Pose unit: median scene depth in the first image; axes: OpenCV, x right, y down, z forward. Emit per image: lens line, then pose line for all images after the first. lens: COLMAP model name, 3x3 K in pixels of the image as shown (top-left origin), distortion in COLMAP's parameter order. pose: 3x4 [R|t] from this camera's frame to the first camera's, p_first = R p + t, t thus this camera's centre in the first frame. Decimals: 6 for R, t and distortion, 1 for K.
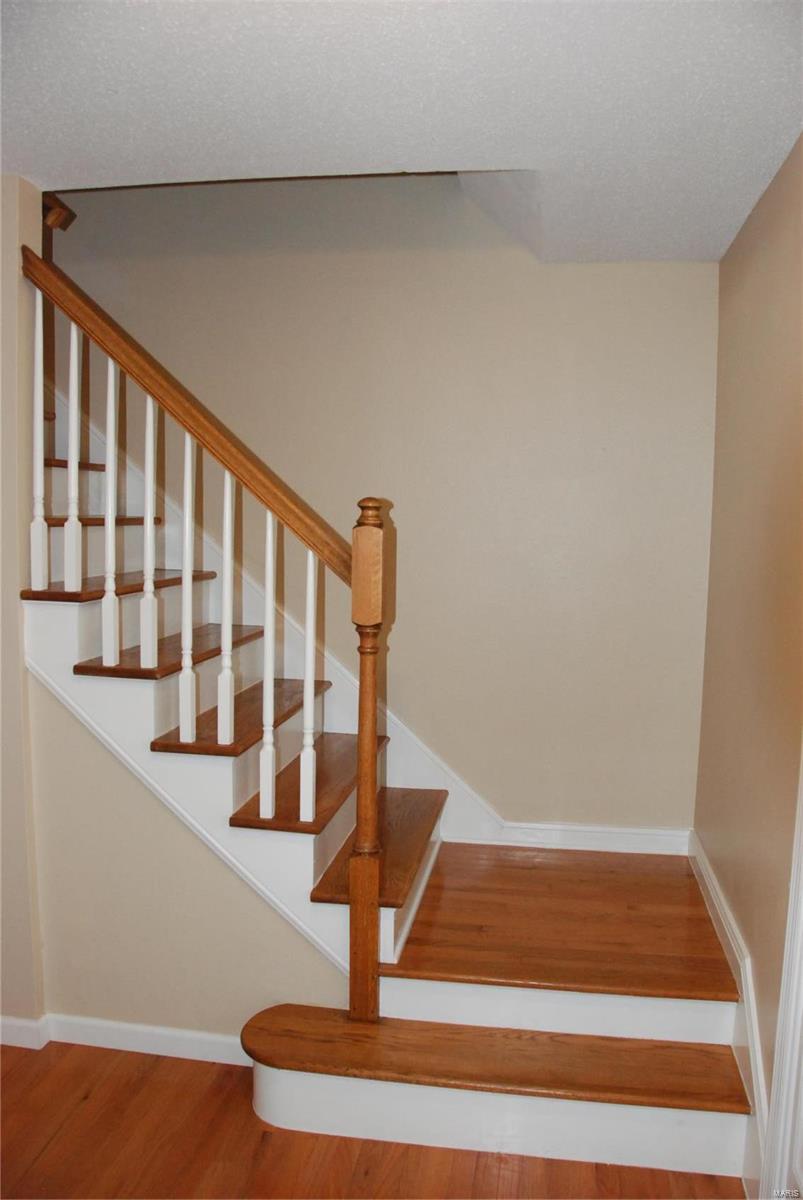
lens RADIAL K [[943.5, 0, 400.5], [0, 943.5, 617.0], [0, 0, 1]] dist [-0.182666, 0.130374]
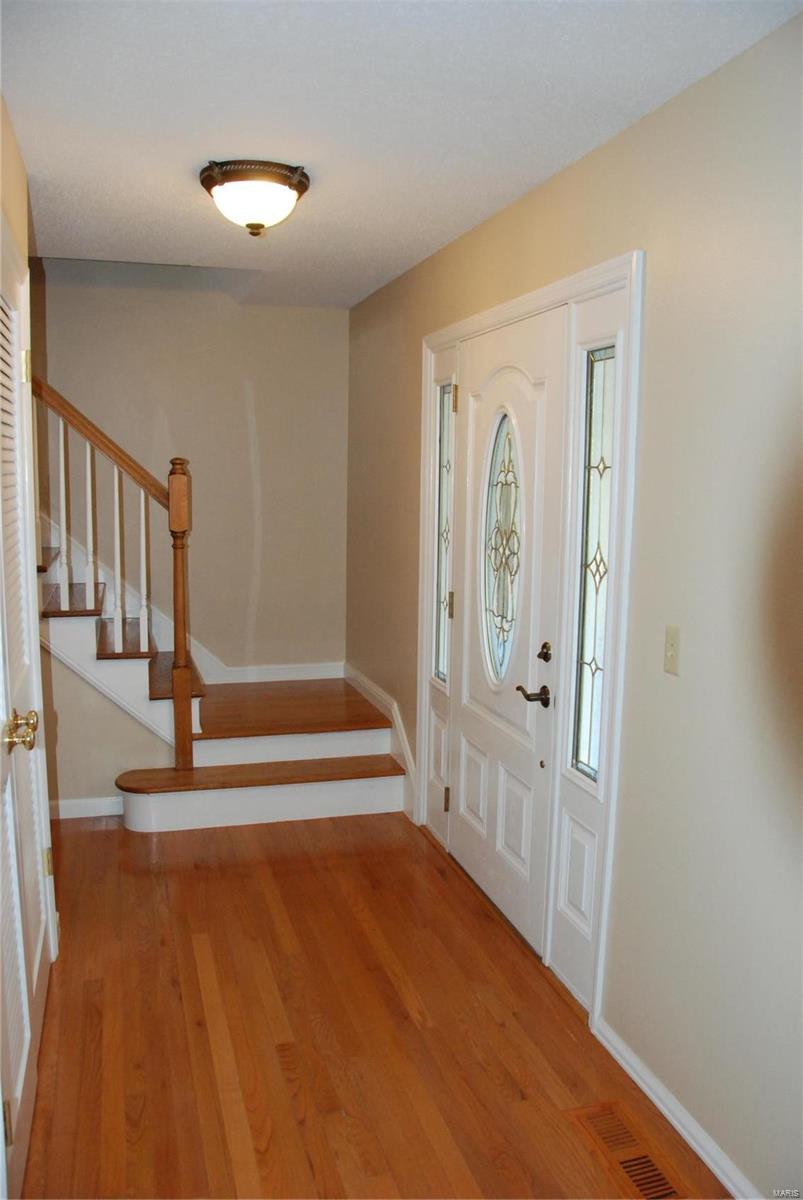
lens RADIAL K [[943.5, 0, 400.5], [0, 943.5, 617.0], [0, 0, 1]] dist [-0.182666, 0.130374]
pose [[0.899916, -0.066460, 0.430970, -0.407523], [0.044852, 0.997183, 0.060119, 0.078543], [-0.433751, -0.034772, 0.900361, -0.708374]]
